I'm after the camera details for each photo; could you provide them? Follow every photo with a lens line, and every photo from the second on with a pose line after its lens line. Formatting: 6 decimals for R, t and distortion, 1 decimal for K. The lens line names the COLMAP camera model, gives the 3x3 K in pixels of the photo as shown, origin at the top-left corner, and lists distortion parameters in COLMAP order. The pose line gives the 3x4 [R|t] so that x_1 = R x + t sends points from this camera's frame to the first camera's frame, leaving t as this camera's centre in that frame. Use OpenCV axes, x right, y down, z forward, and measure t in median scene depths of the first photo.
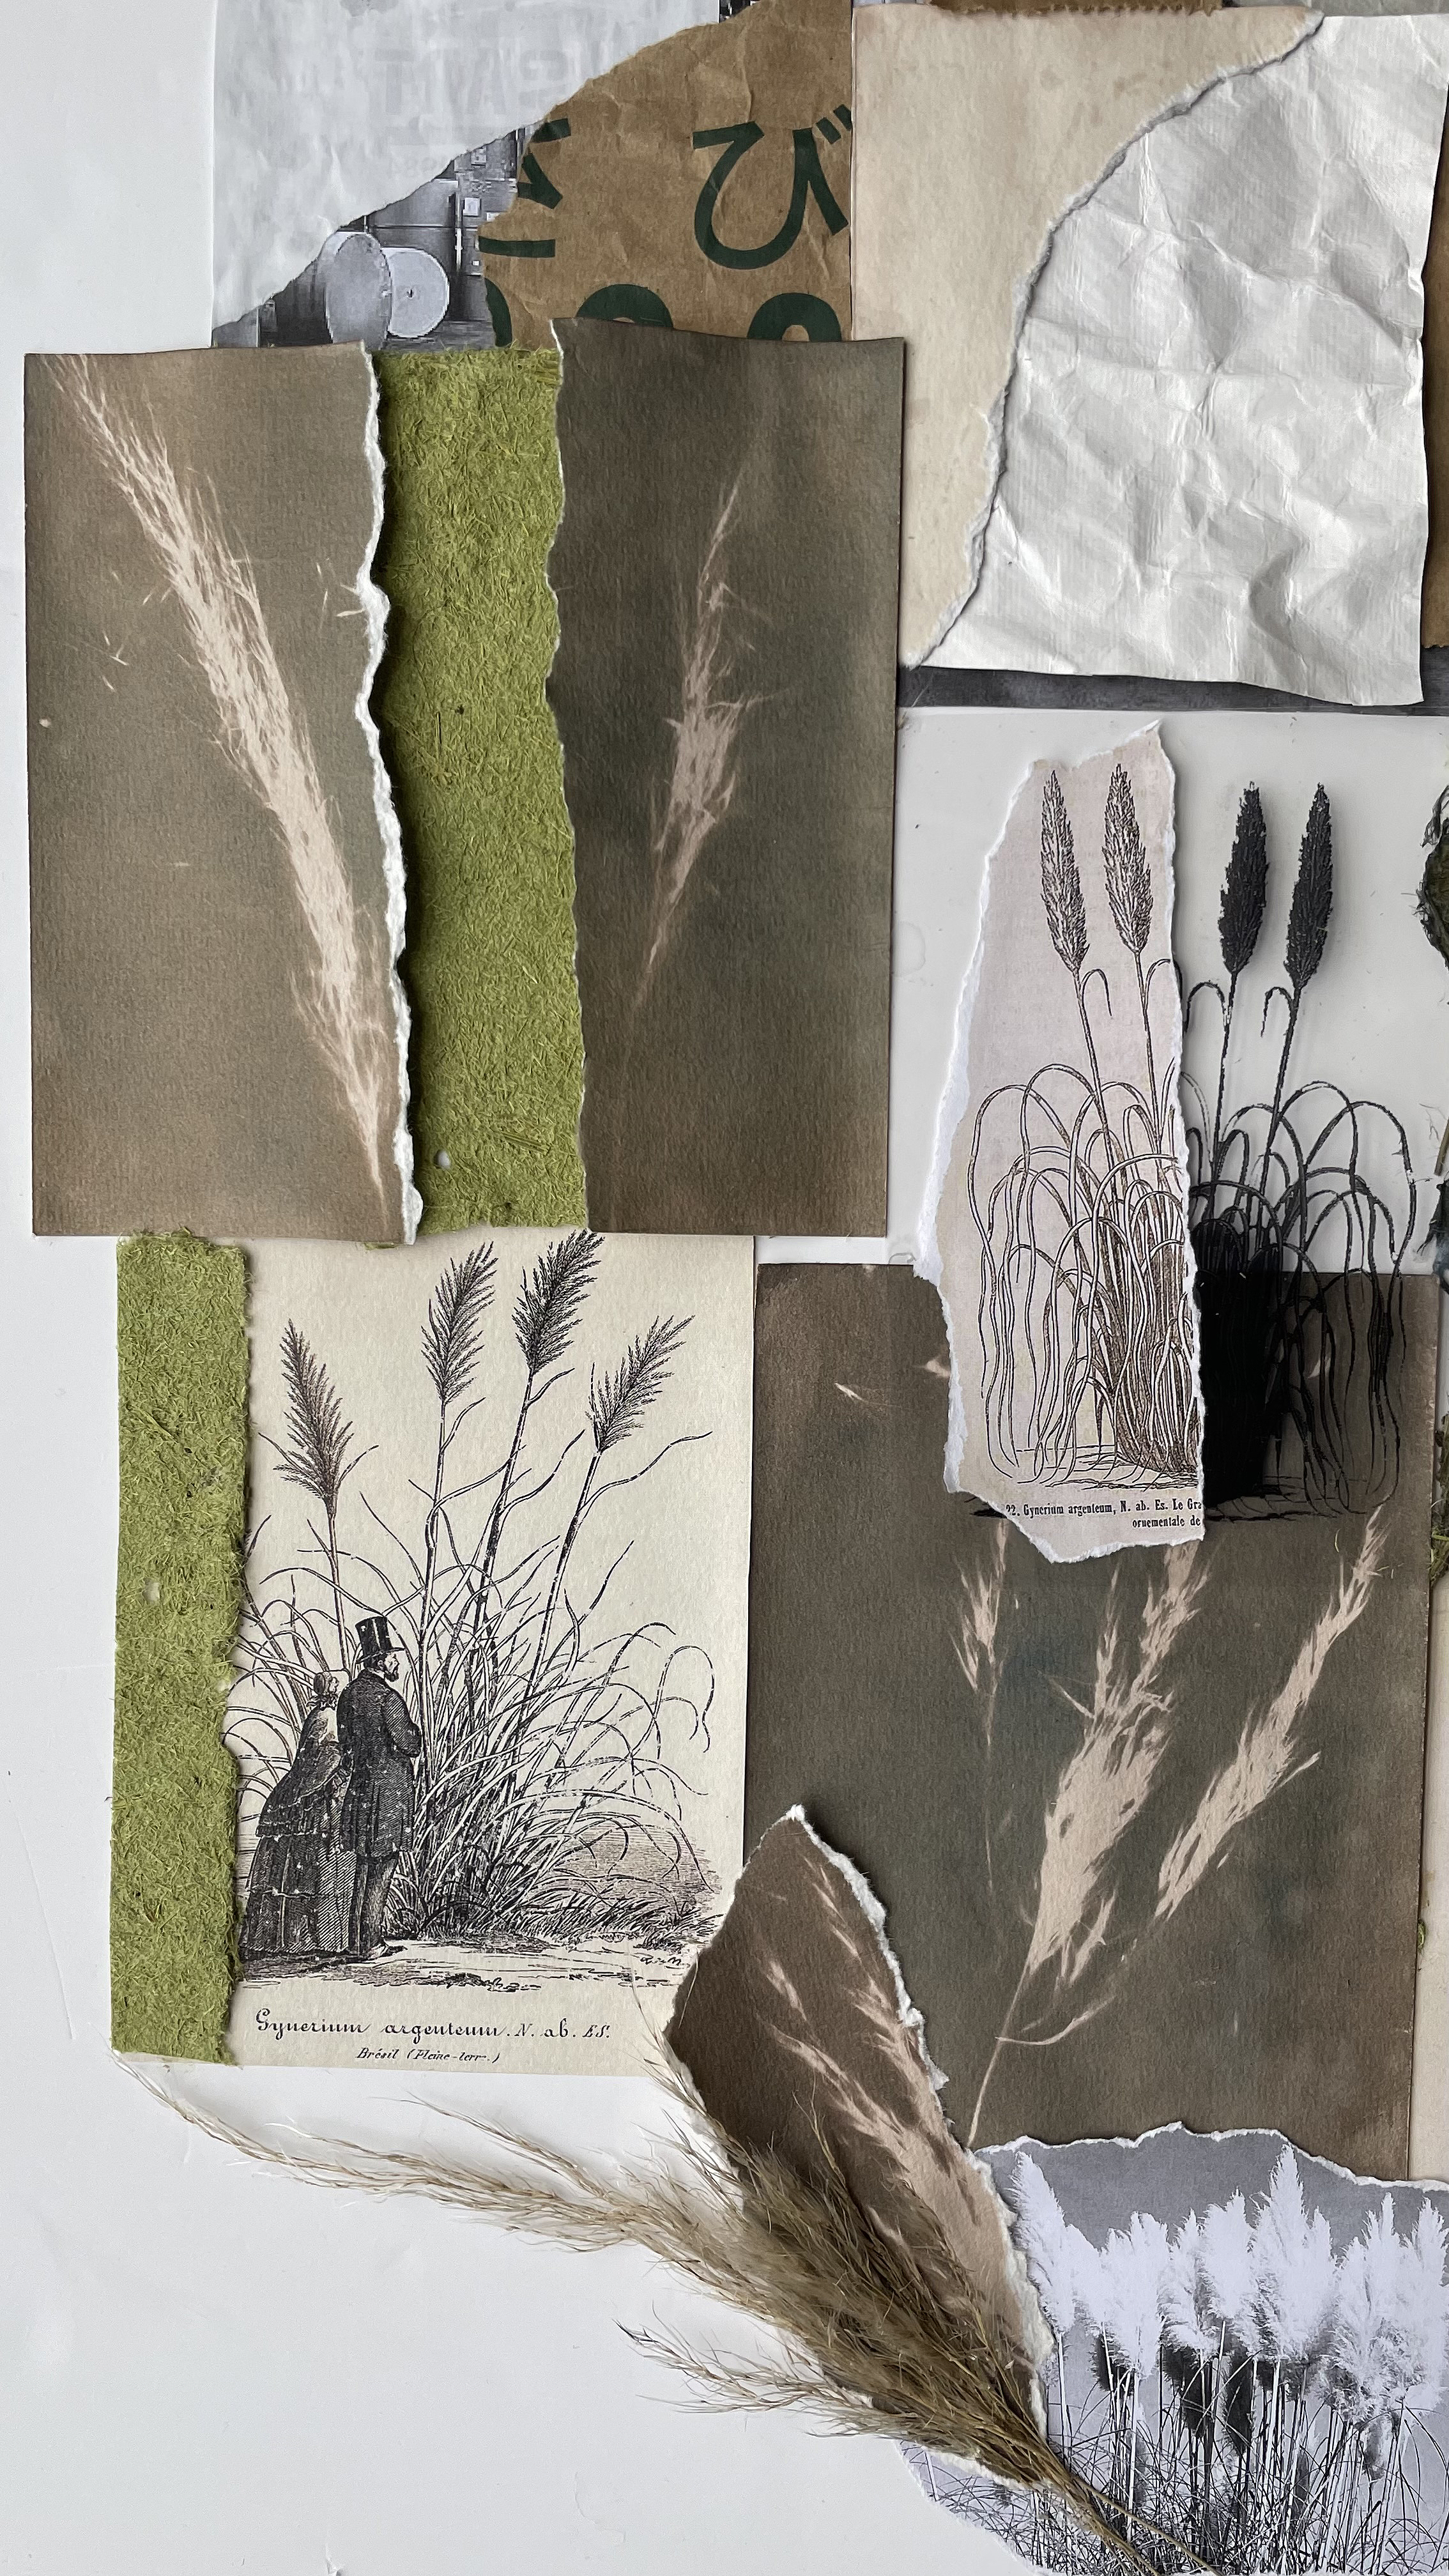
lens RADIAL K [[2001.4, 0, 721.6], [0, 2001.4, 1293.9], [0, 0, 1]] dist [-0.074671, -0.041375]
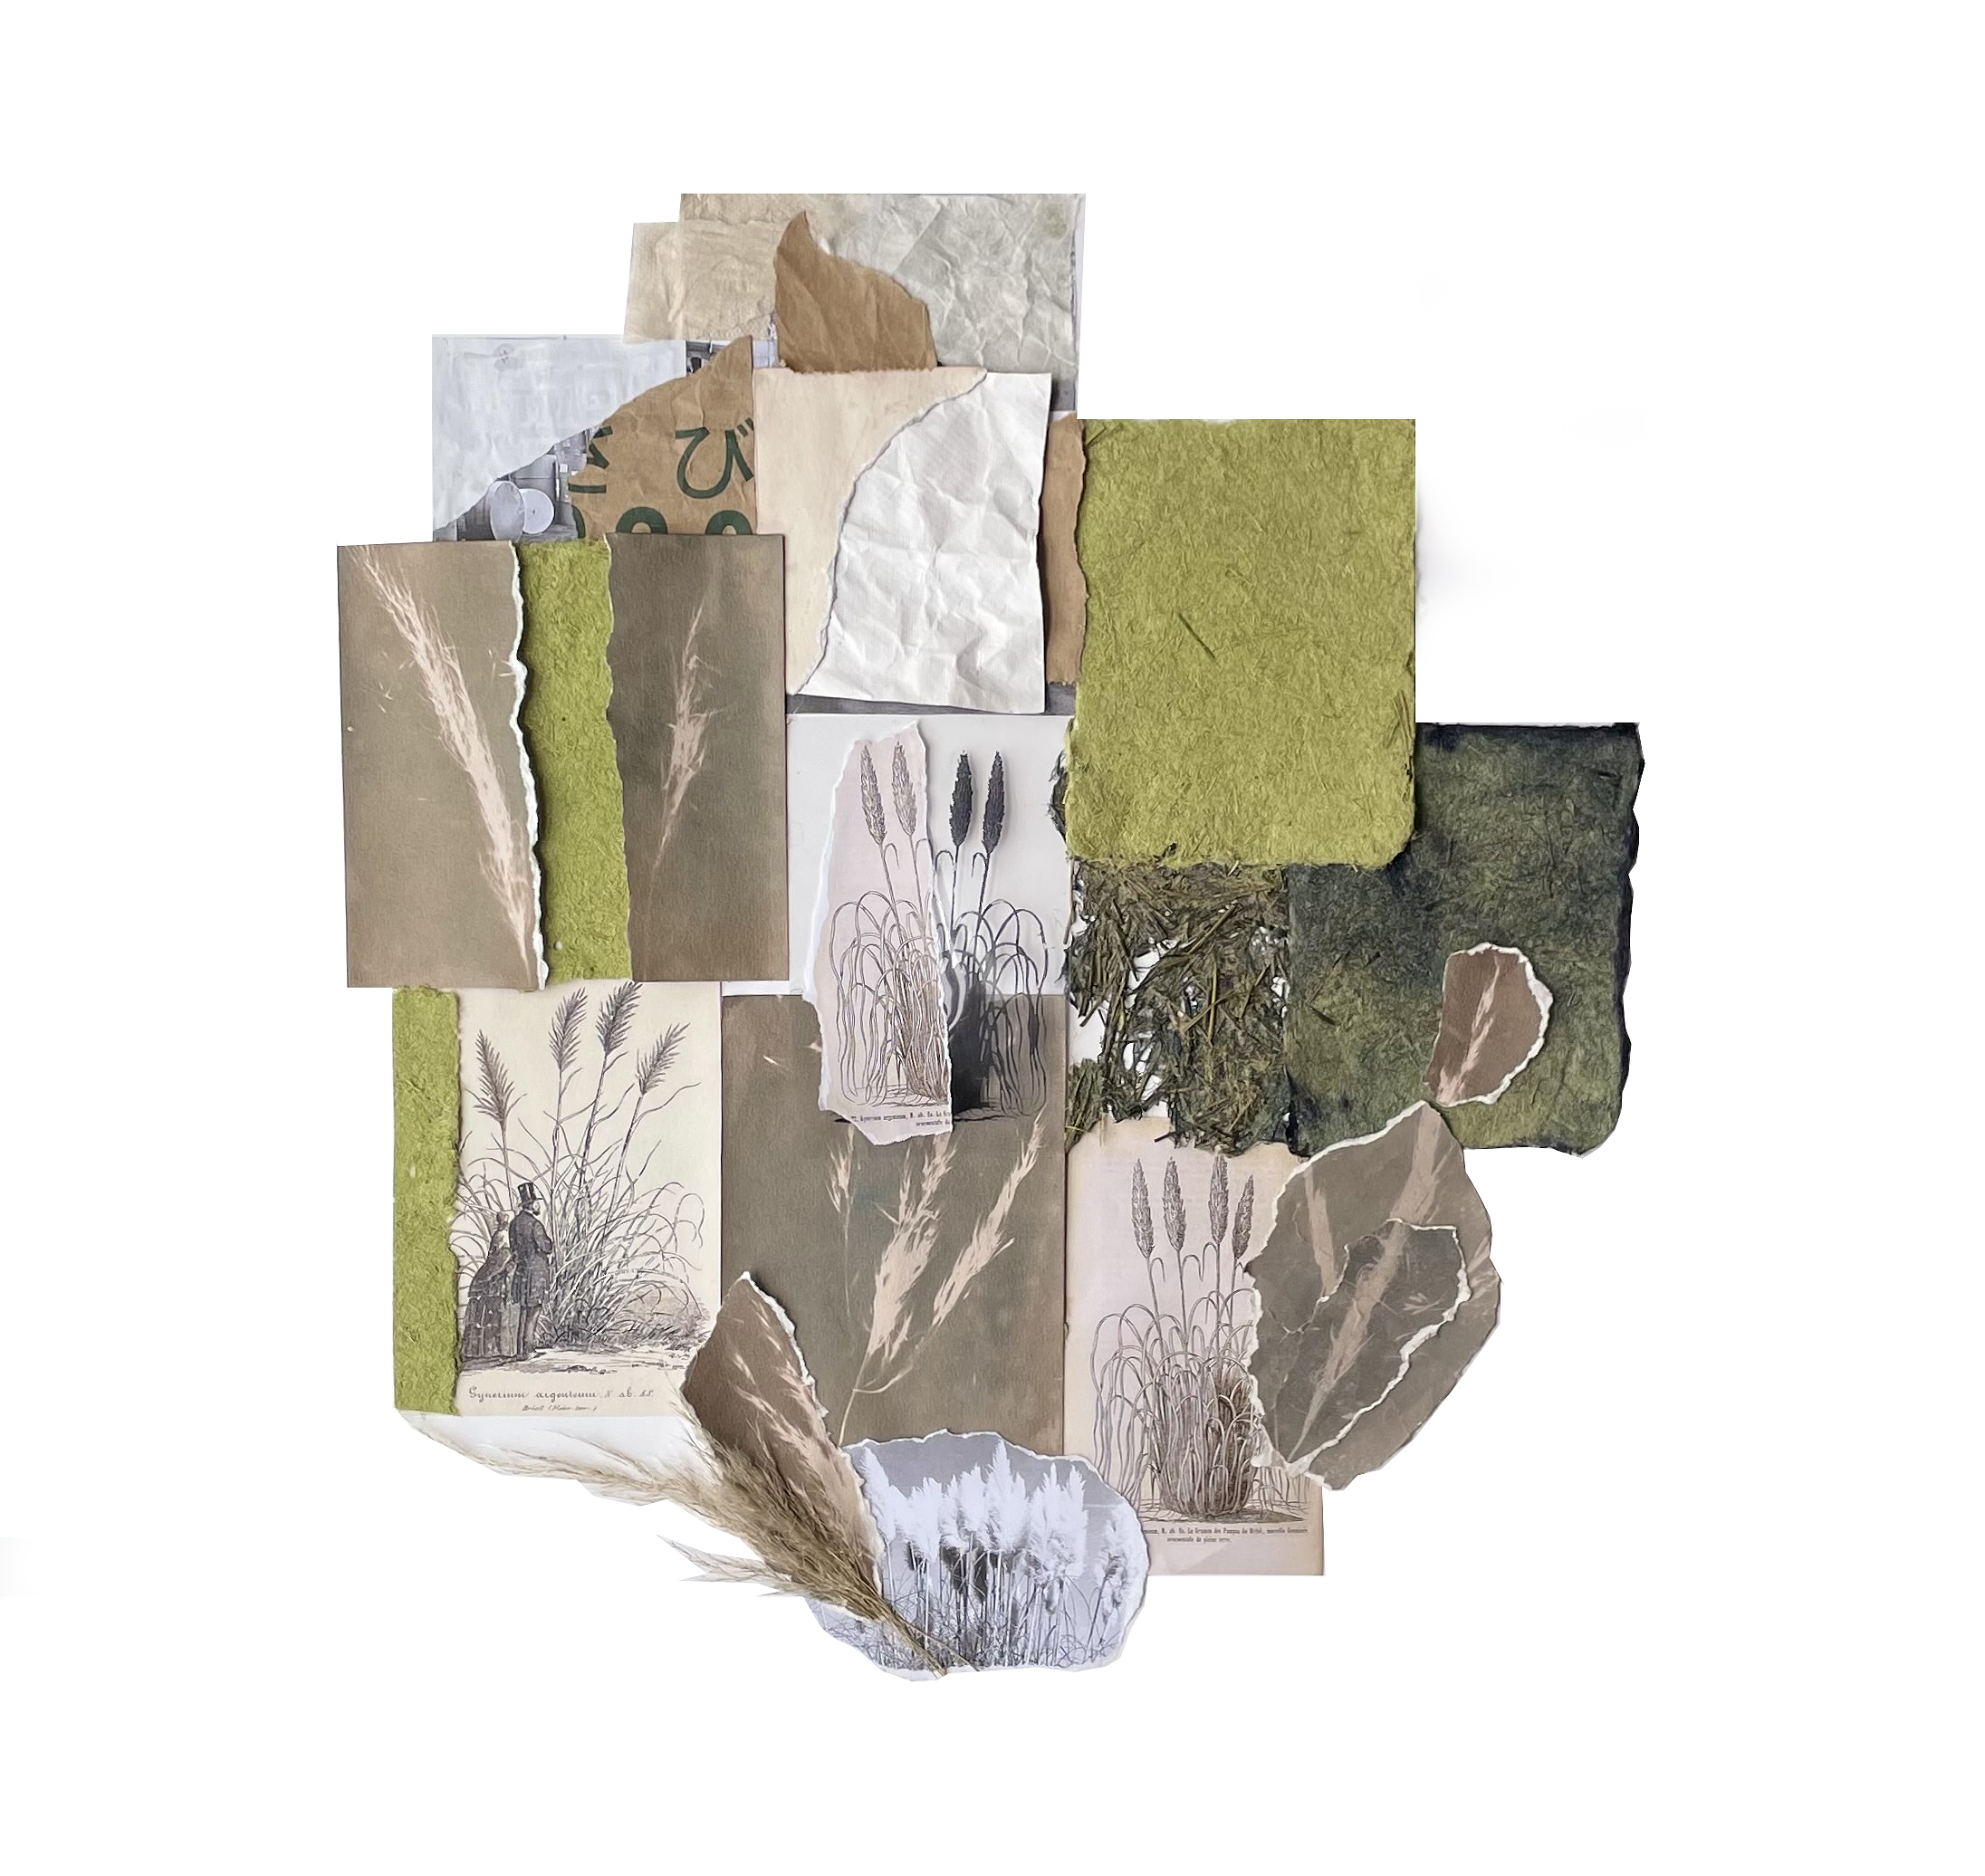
lens RADIAL K [[2195.8, 0, 997.2], [0, 2195.8, 928.6], [0, 0, 1]] dist [-0.074997, 0.000000]
pose [[0.996649, -0.019427, 0.079452, 0.121189], [0.020552, 0.999699, -0.013367, -0.048174], [-0.079168, 0.014955, 0.996749, -1.197101]]
